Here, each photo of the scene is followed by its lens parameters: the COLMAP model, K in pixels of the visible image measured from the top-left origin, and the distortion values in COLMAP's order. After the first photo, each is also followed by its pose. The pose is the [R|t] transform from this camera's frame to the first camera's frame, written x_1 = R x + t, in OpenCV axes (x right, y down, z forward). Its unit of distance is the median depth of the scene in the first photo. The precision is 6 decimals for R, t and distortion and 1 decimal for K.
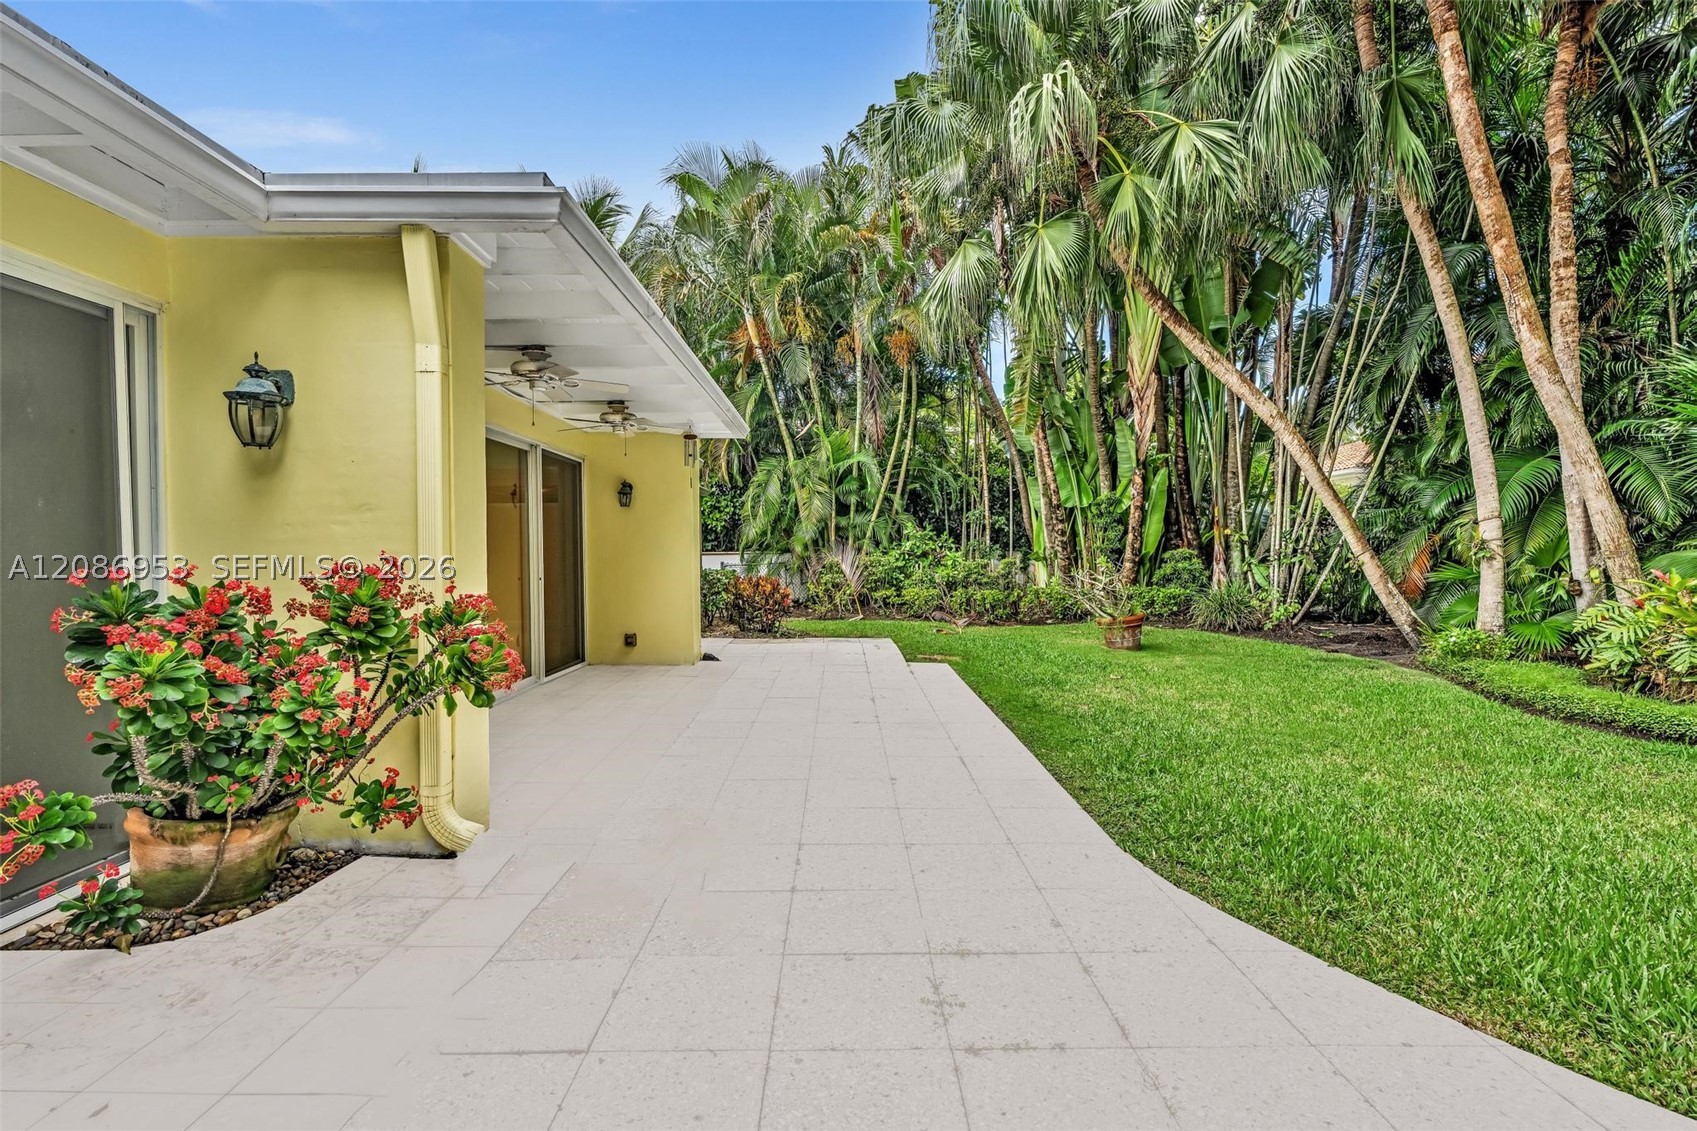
lens RADIAL K [[763.8, 0, 840.7], [0, 763.8, 561.0], [0, 0, 1]] dist [-0.001788, 0.000550]
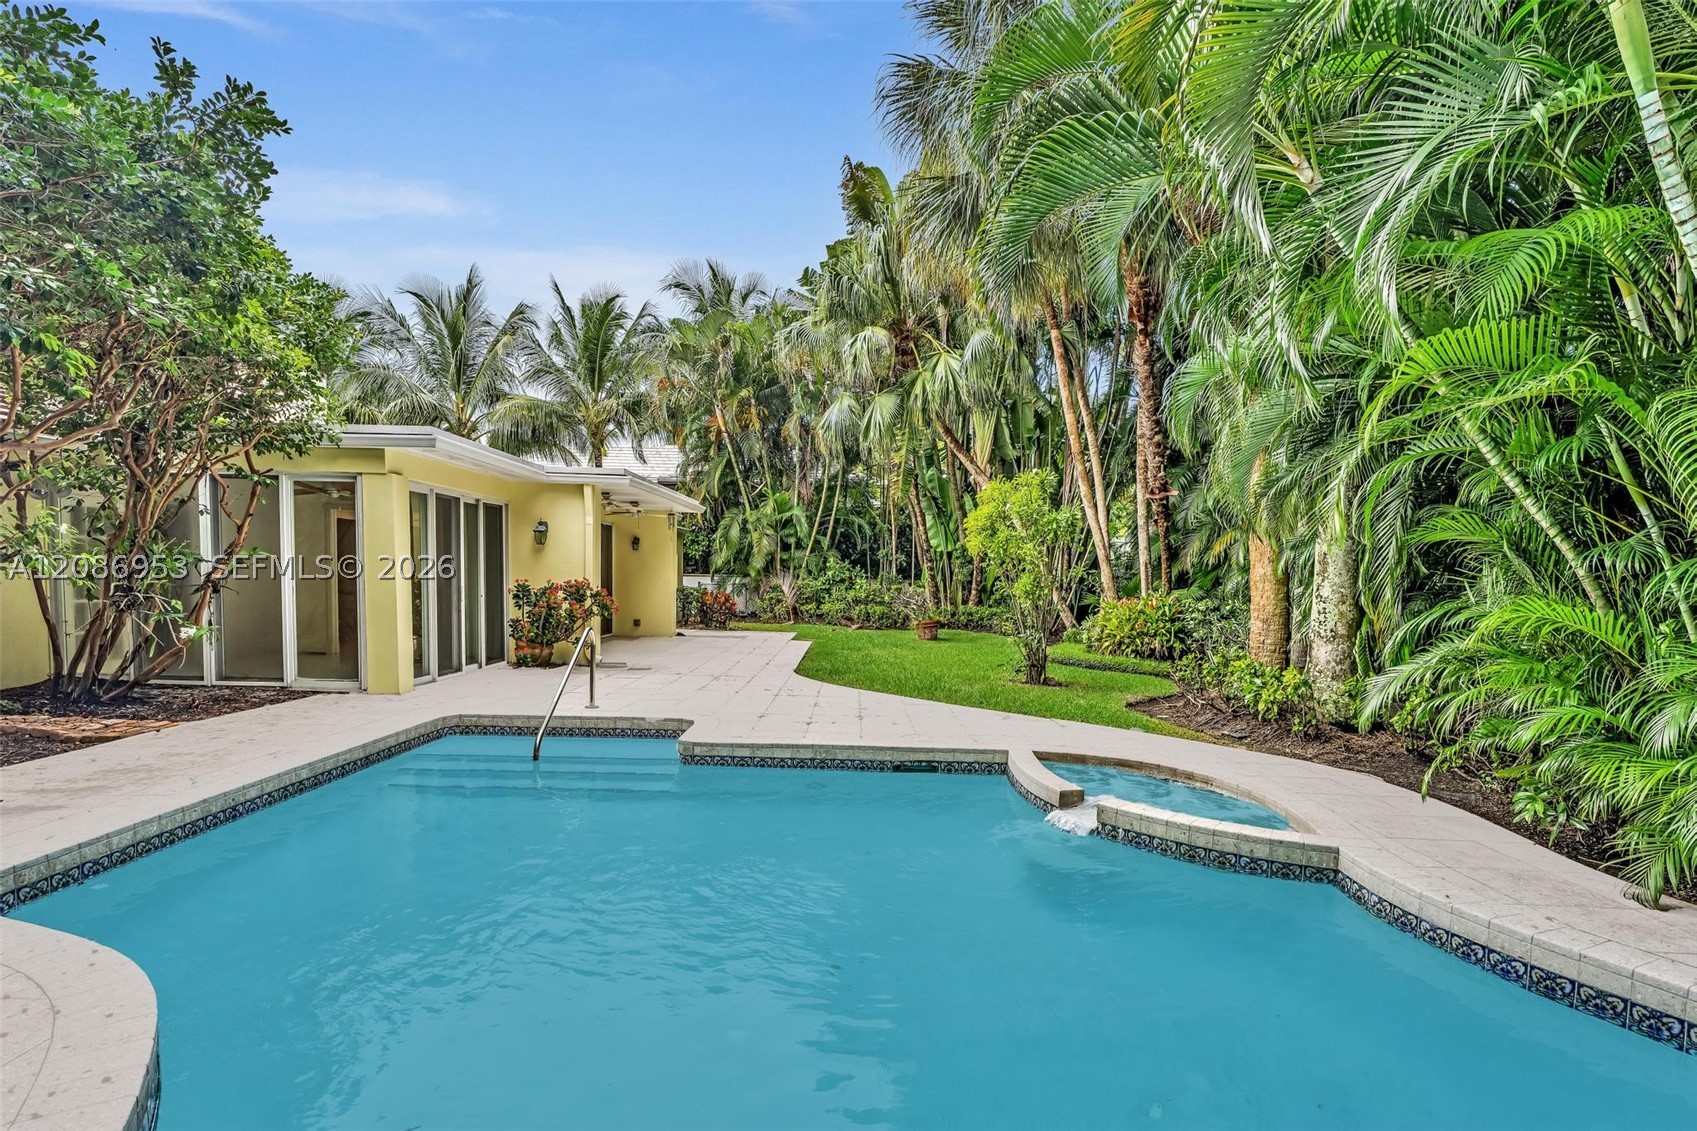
lens RADIAL K [[859.4, 0, 893.5], [0, 859.4, 629.9], [0, 0, 1]] dist [-0.001687, -0.000173]
pose [[0.998524, 0.028585, 0.046179, 0.138264], [-0.030947, 0.998205, 0.051274, -0.002469], [-0.044630, -0.052628, 0.997616, -0.612800]]
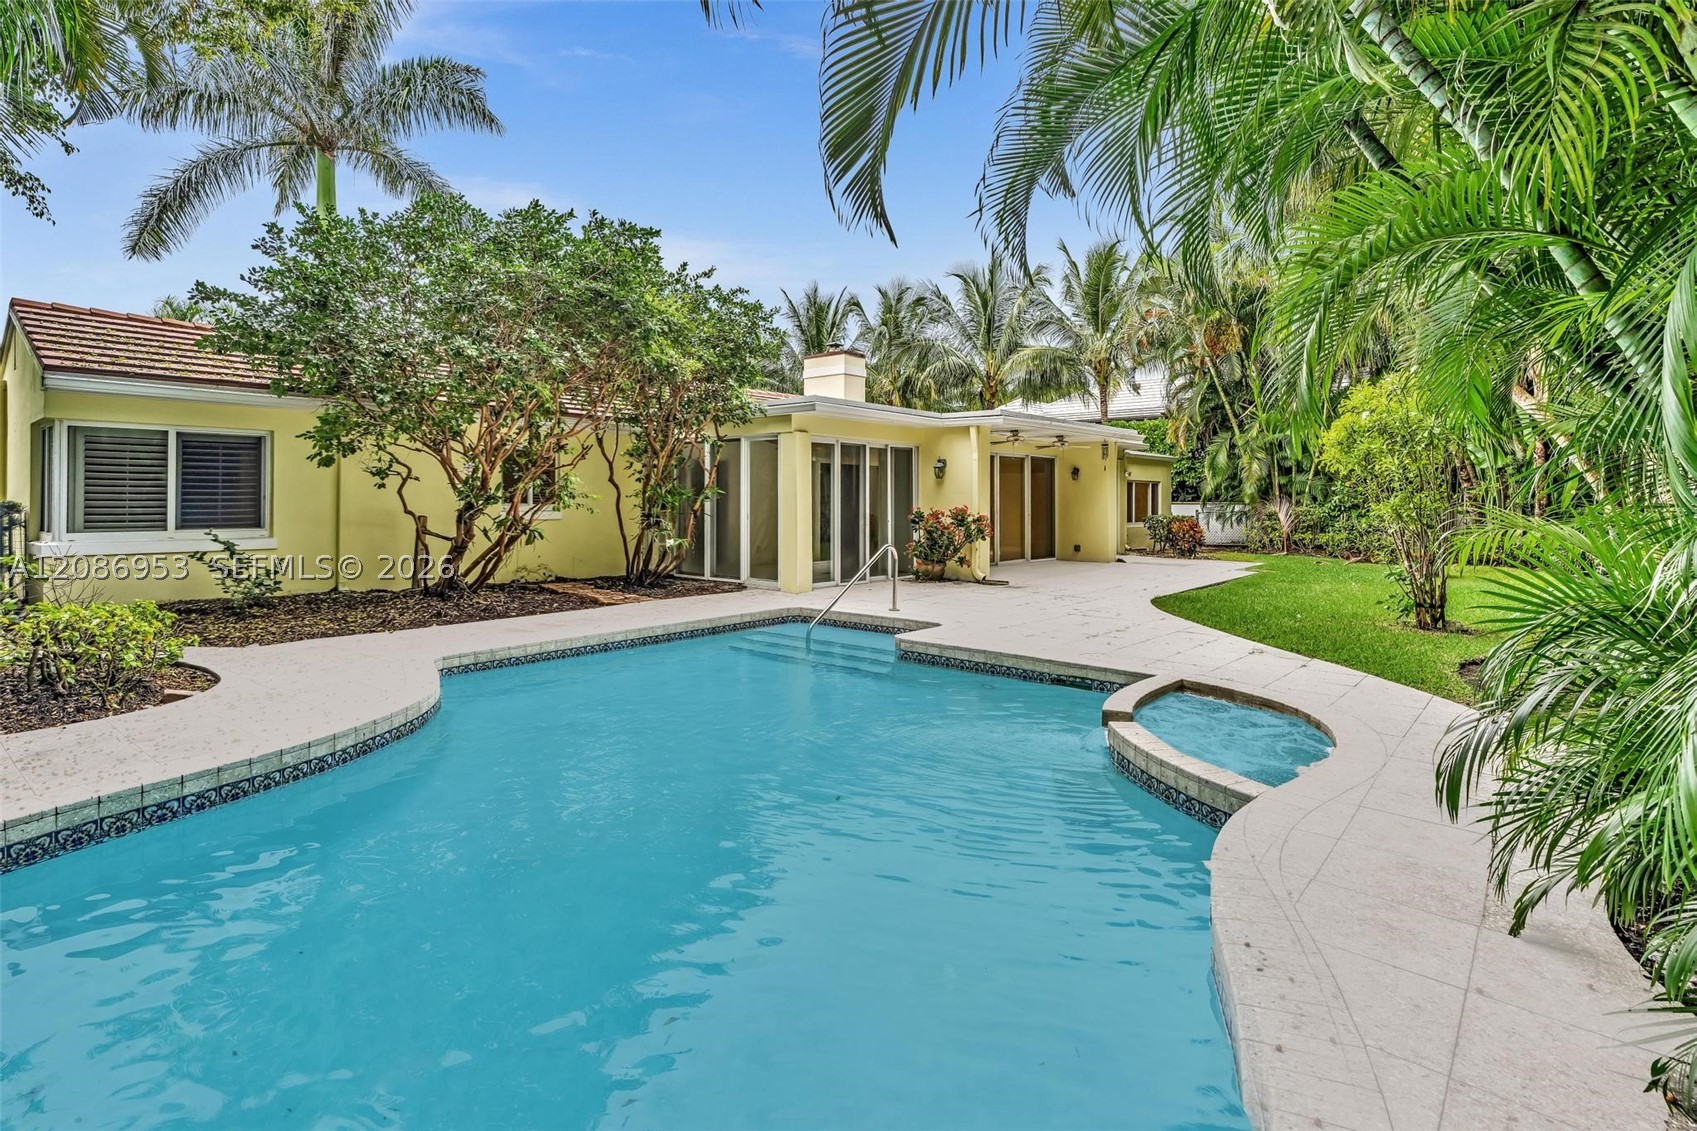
lens RADIAL K [[866.6, 0, 849.9], [0, 866.6, 496.6], [0, 0, 1]] dist [-0.000595, 0.000208]
pose [[0.772463, 0.009930, -0.634982, 0.380806], [-0.017486, 0.999831, -0.005636, -0.003281], [0.634819, 0.015457, 0.772507, -0.605445]]
